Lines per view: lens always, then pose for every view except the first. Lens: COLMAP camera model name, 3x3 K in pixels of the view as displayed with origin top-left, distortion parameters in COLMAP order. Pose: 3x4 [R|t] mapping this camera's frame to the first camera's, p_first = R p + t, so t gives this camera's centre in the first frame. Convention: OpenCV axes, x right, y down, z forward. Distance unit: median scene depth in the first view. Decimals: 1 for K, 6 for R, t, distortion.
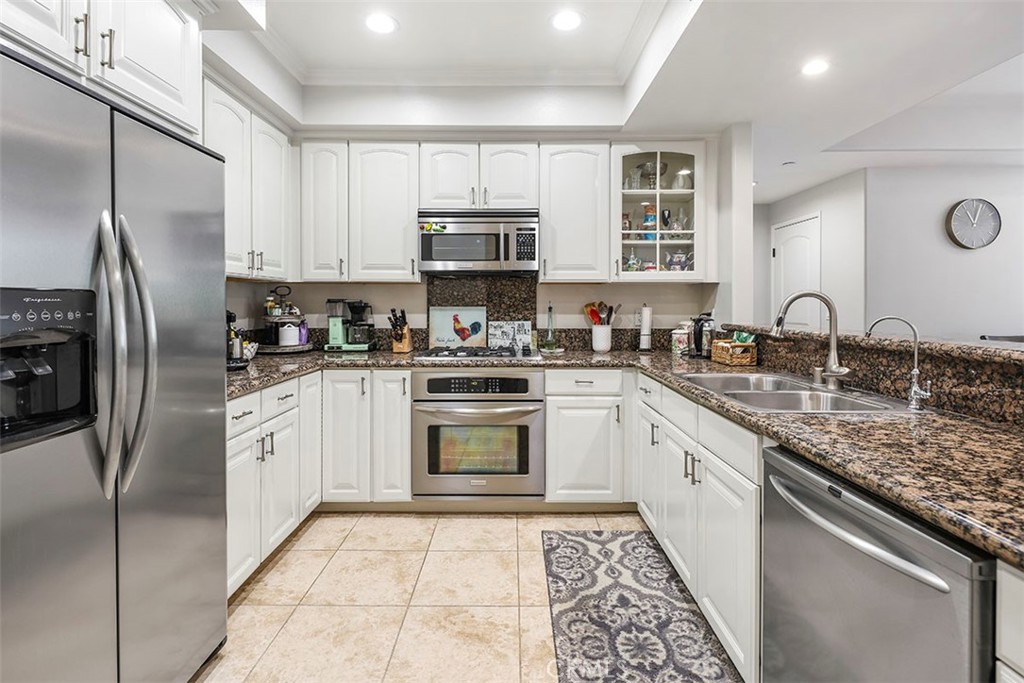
lens RADIAL K [[493.8, 0, 504.9], [0, 493.8, 305.3], [0, 0, 1]] dist [0.012811, -0.007578]
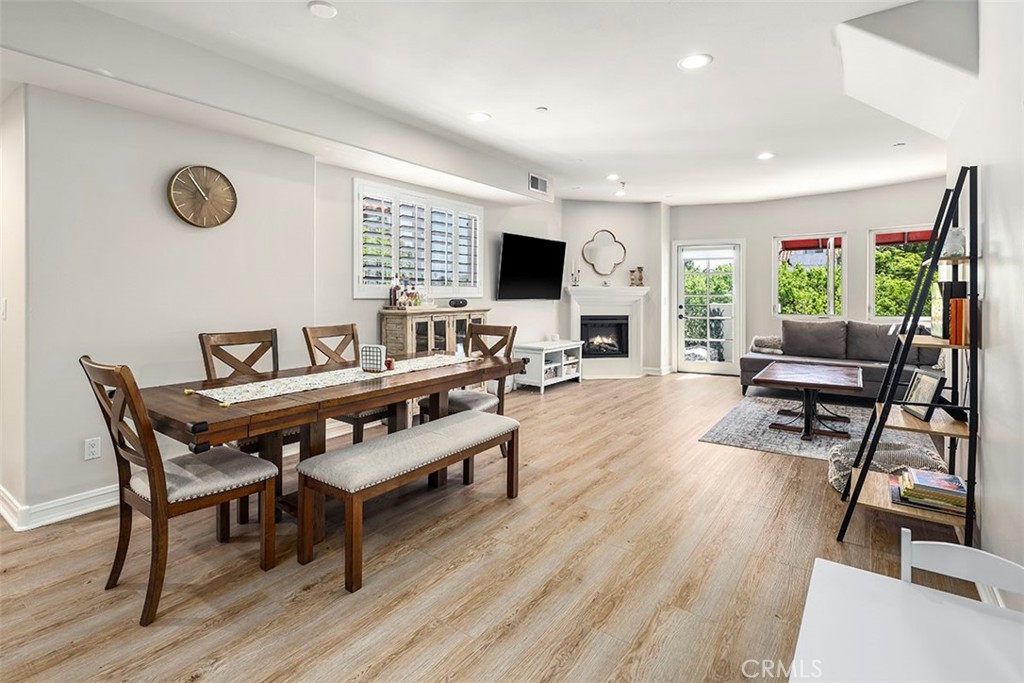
lens RADIAL K [[493.8, 0, 508.3], [0, 493.8, 292.2], [0, 0, 1]] dist [0.012811, -0.007578]
pose [[0.573546, 0.001126, 0.819172, 0.818264], [0.000797, 0.999998, -0.001933, -0.006397], [-0.819173, 0.001761, 0.573544, 0.168439]]
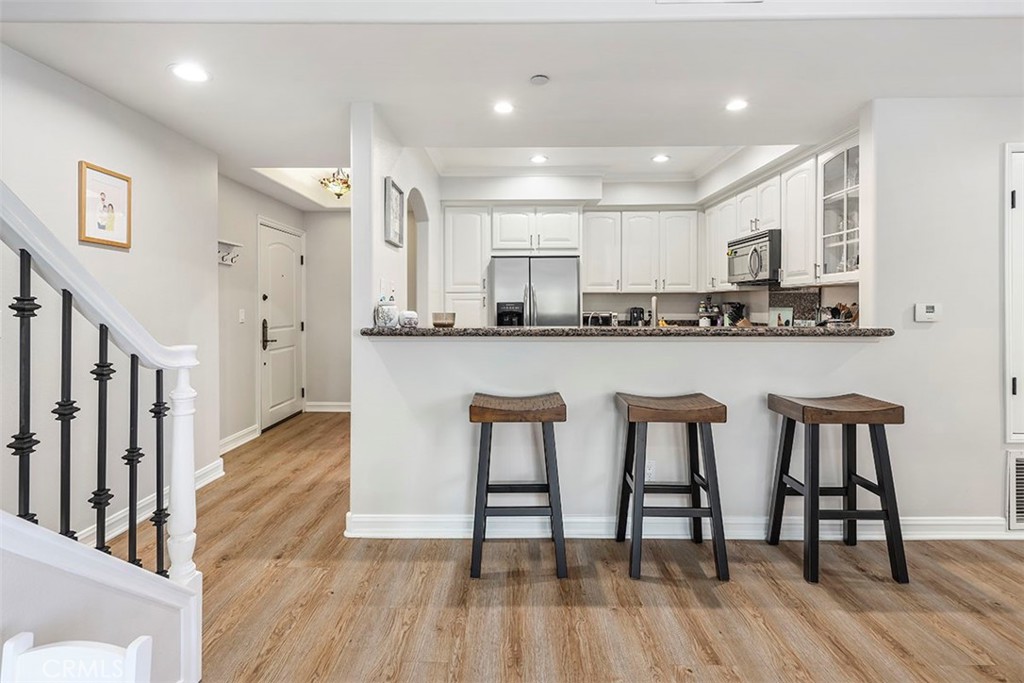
lens RADIAL K [[493.8, 0, 512.5], [0, 493.8, 307.9], [0, 0, 1]] dist [0.012811, -0.007578]
pose [[0.010908, 0.004544, -0.999930, 1.471400], [0.000668, 0.999989, 0.004551, -0.002566], [0.999940, -0.000717, 0.010904, 0.371091]]
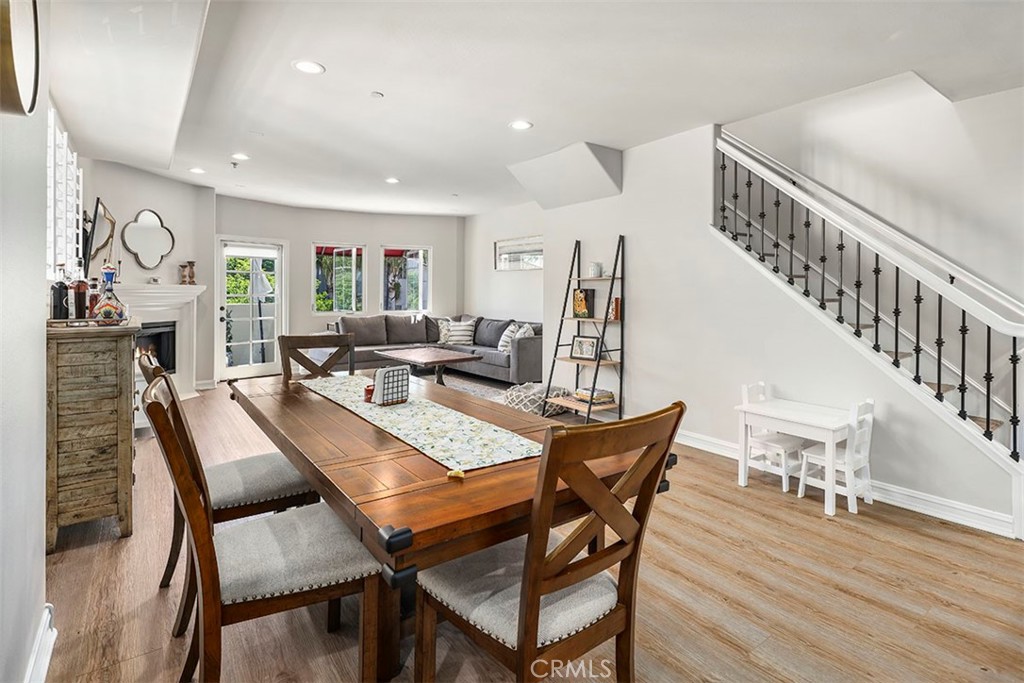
lens RADIAL K [[493.8, 0, 509.4], [0, 493.8, 289.2], [0, 0, 1]] dist [0.012811, -0.007578]
pose [[-0.605240, 0.003086, 0.796037, 0.784919], [-0.002692, 0.999979, -0.005924, -0.014485], [-0.796038, -0.005728, -0.605219, 1.375484]]
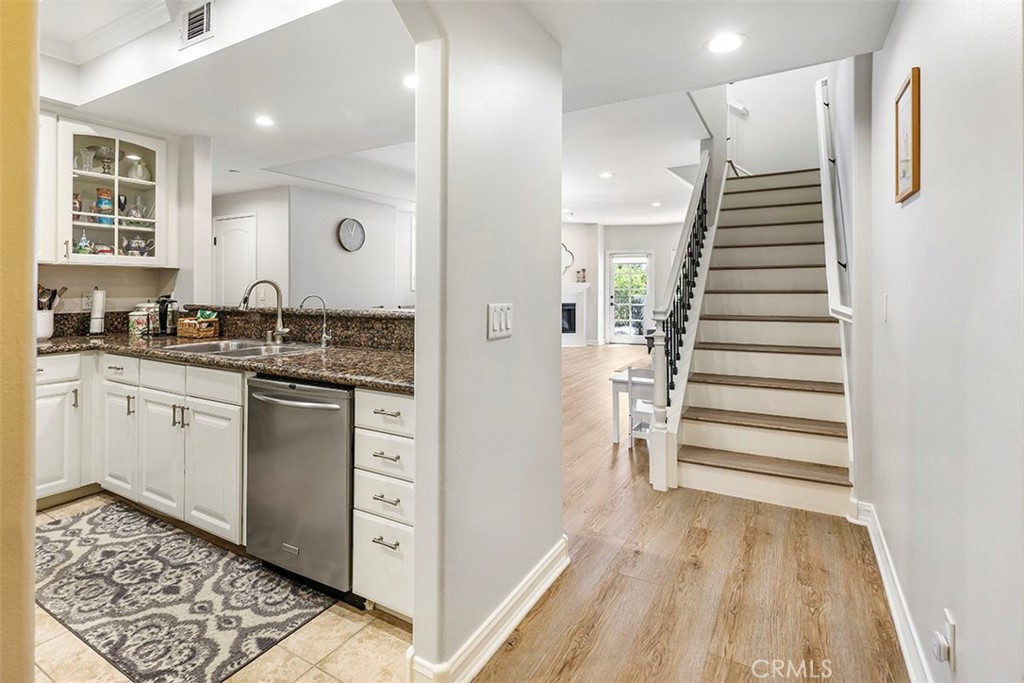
lens RADIAL K [[493.8, 0, 510.1], [0, 493.8, 285.4], [0, 0, 1]] dist [0.012811, -0.007578]
pose [[0.484327, 0.004483, 0.874876, -0.221878], [-0.000069, 0.999987, -0.005086, -0.001571], [-0.874887, 0.002403, 0.484321, -0.243542]]
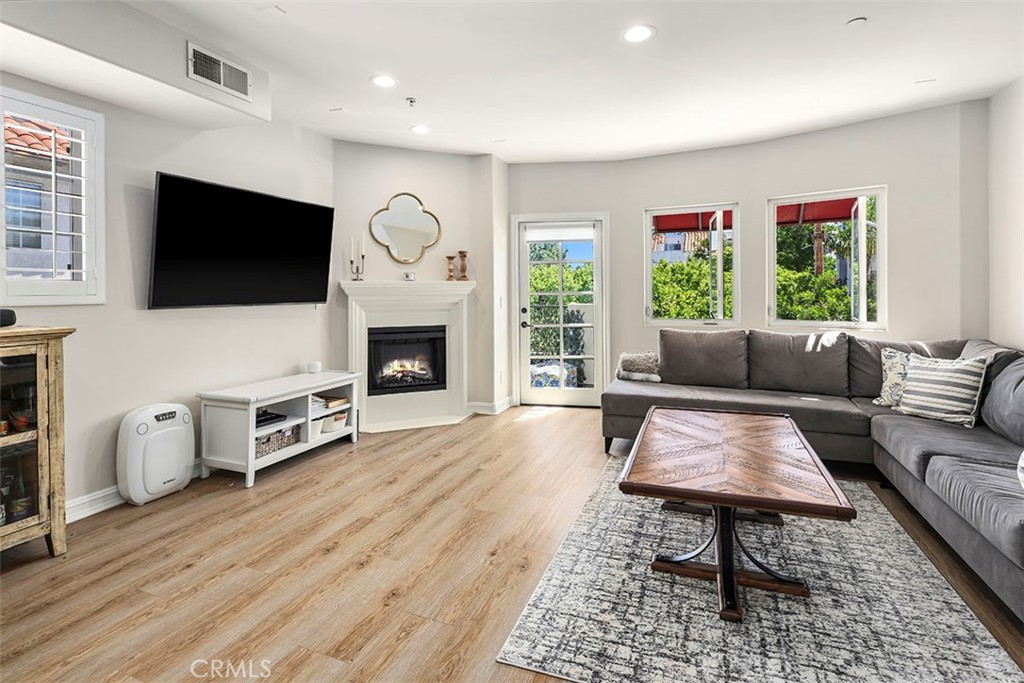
lens RADIAL K [[493.8, 0, 506.4], [0, 493.8, 293.5], [0, 0, 1]] dist [0.012811, -0.007578]
pose [[0.367522, -0.009771, 0.929963, 1.872975], [0.010294, 0.999926, 0.006438, -0.007192], [-0.929958, 0.007207, 0.367596, 0.329450]]
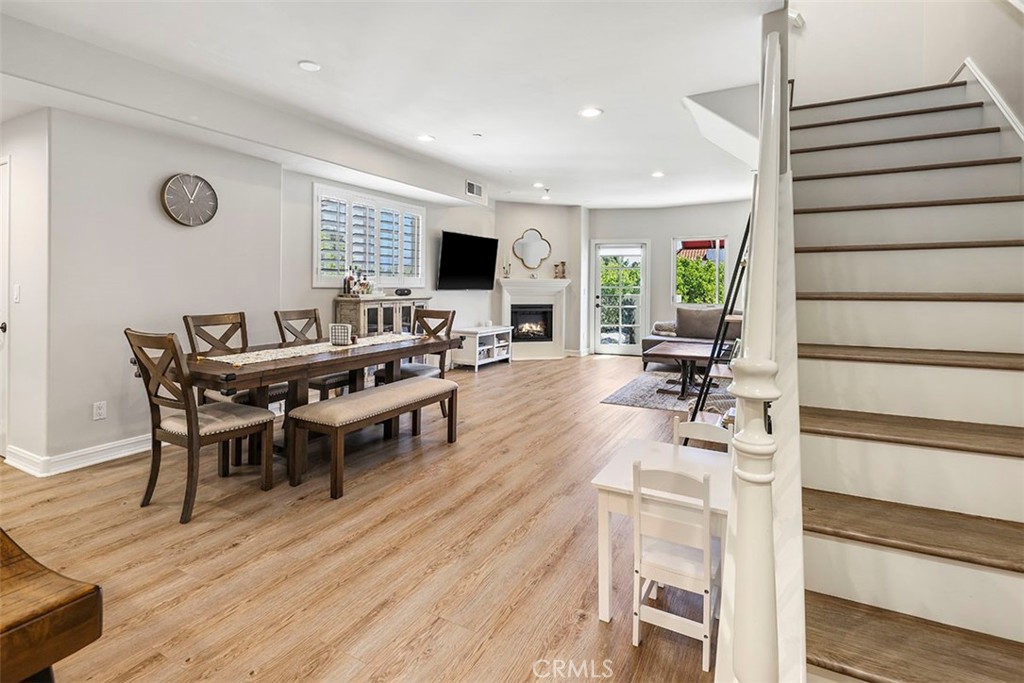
lens RADIAL K [[493.8, 0, 508.0], [0, 493.8, 284.7], [0, 0, 1]] dist [0.012811, -0.007578]
pose [[0.463441, 0.002977, 0.886123, 0.542002], [-0.006498, 0.999979, 0.000039, -0.004207], [-0.886104, -0.005776, 0.463451, -0.004129]]
